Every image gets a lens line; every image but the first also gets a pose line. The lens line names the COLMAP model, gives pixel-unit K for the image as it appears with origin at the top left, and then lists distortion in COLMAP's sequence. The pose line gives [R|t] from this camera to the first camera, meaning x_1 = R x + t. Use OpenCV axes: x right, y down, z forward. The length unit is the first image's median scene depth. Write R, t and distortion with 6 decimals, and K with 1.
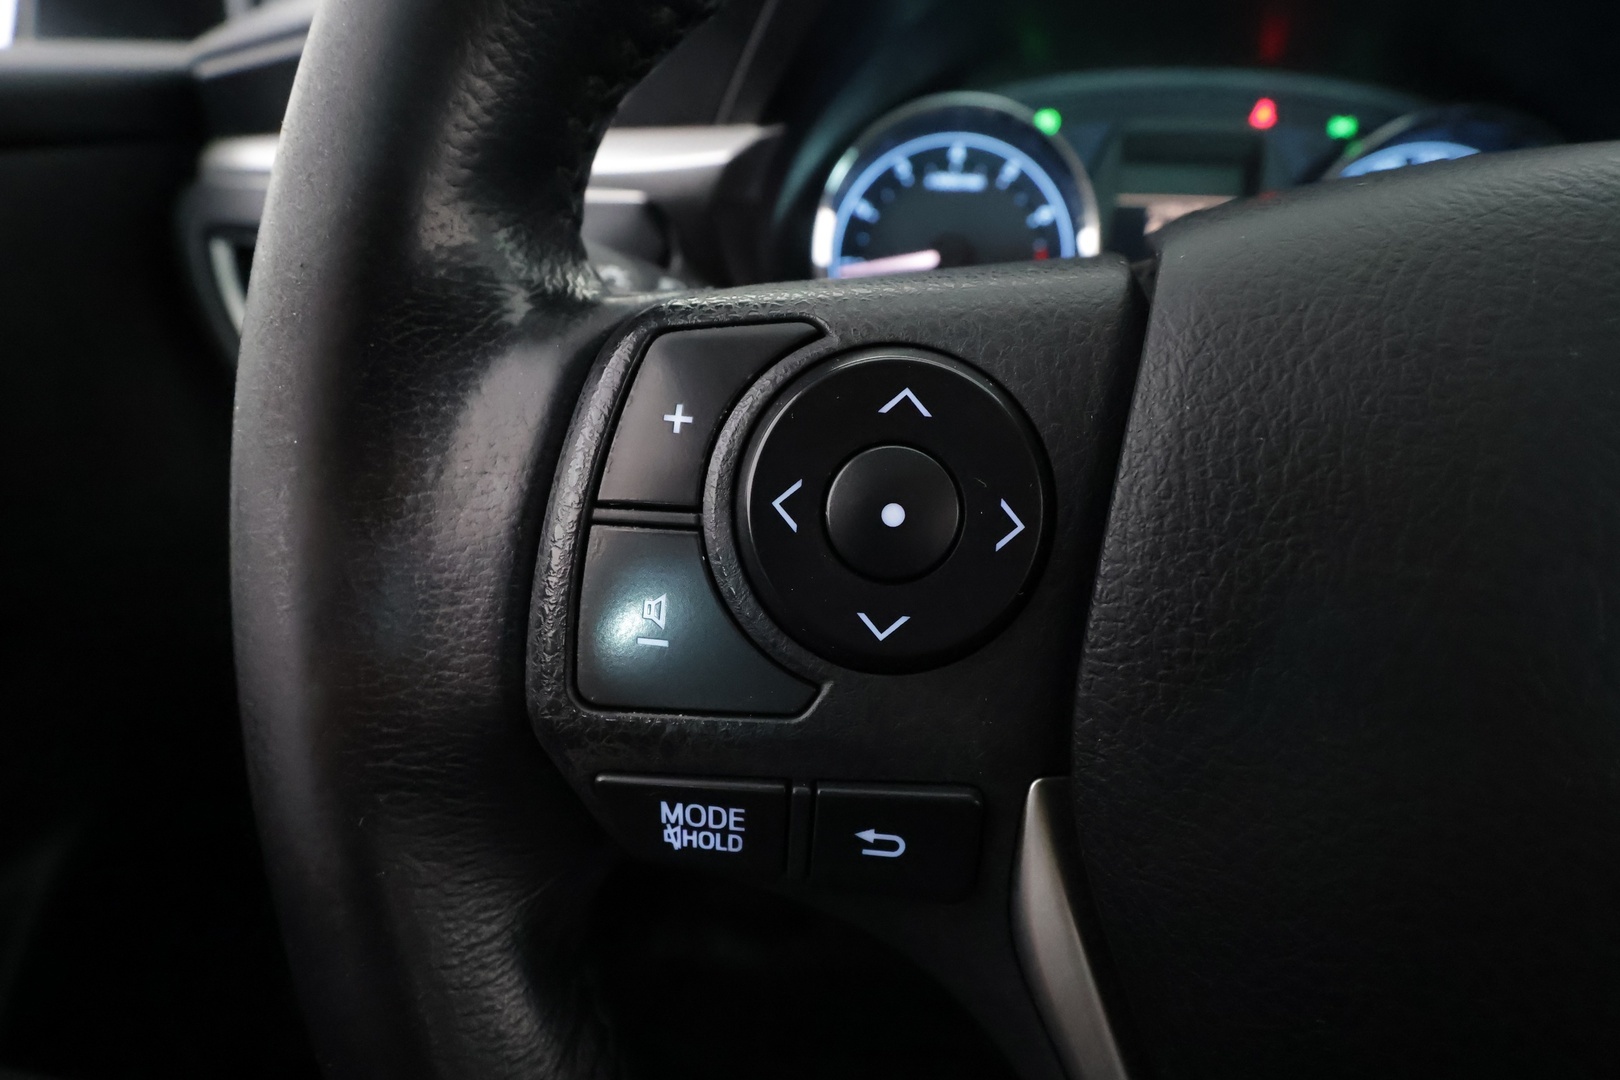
lens RADIAL K [[803.2, 0, 810.0], [0, 803.2, 540.0], [0, 0, 1]] dist [-0.002035, 0.000169]
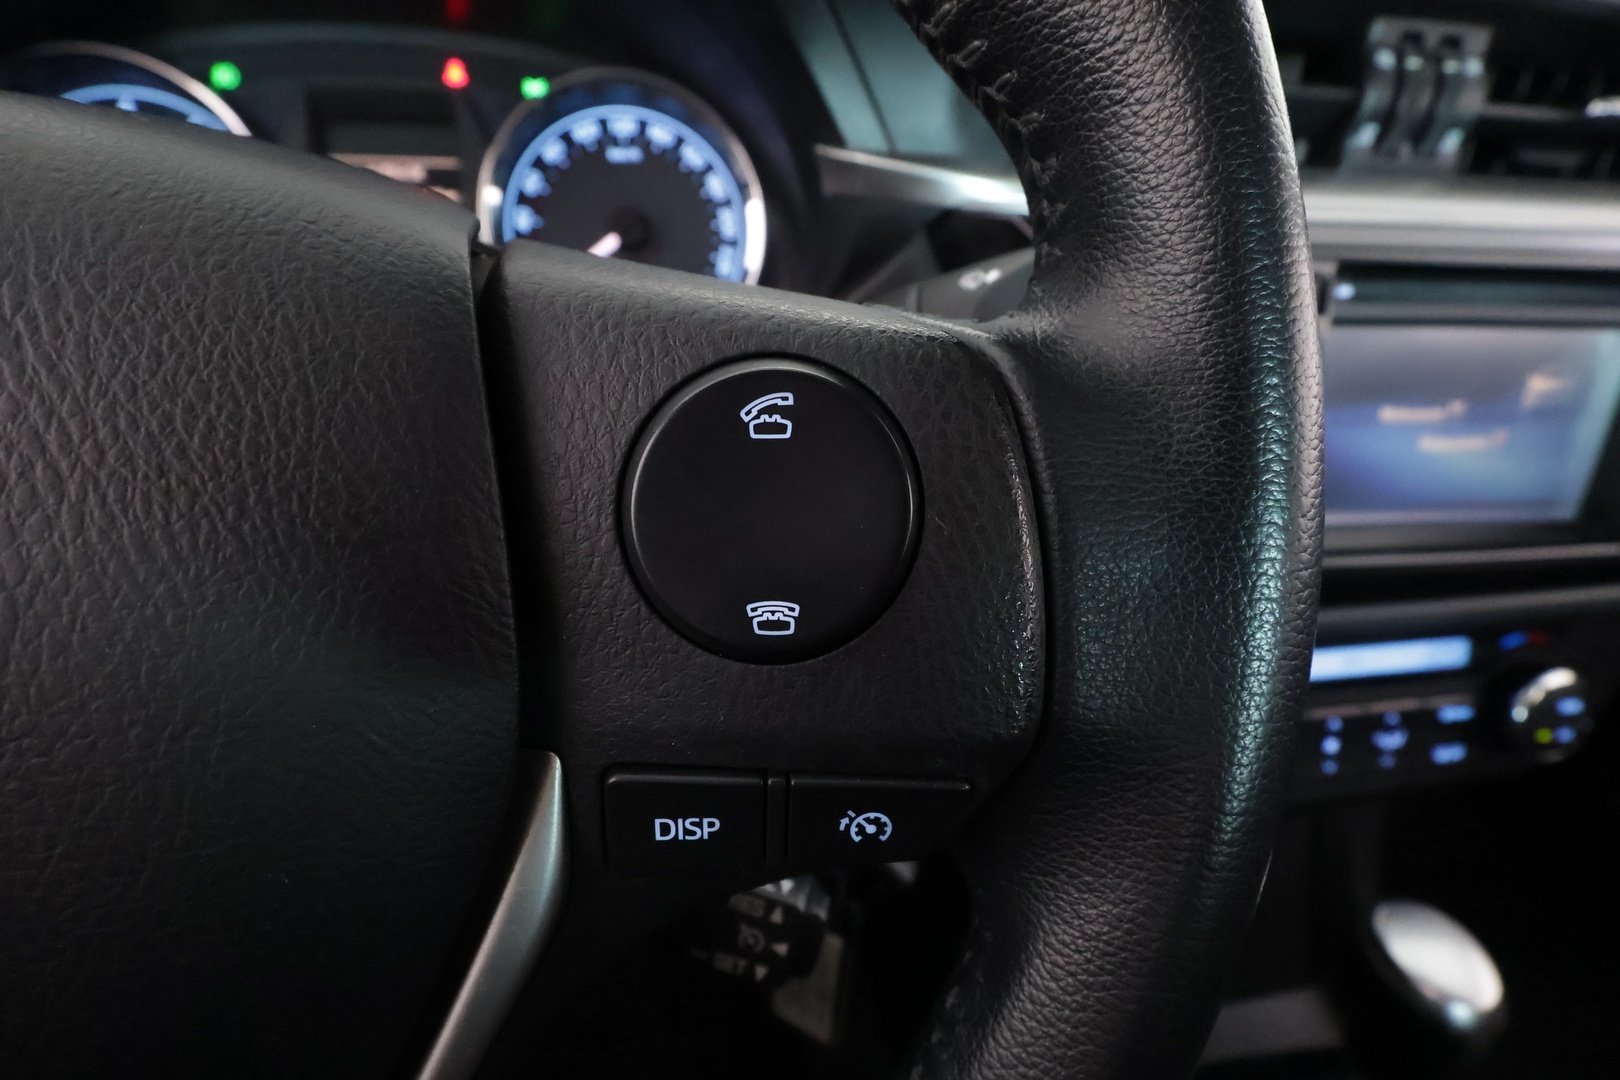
lens RADIAL K [[803.2, 0, 810.0], [0, 803.2, 540.0], [0, 0, 1]] dist [-0.002035, 0.000169]
pose [[0.958496, -0.114567, 0.261074, 0.663288], [0.106967, 0.993324, 0.043187, 0.055591], [-0.264279, -0.013469, 0.964352, -0.097919]]
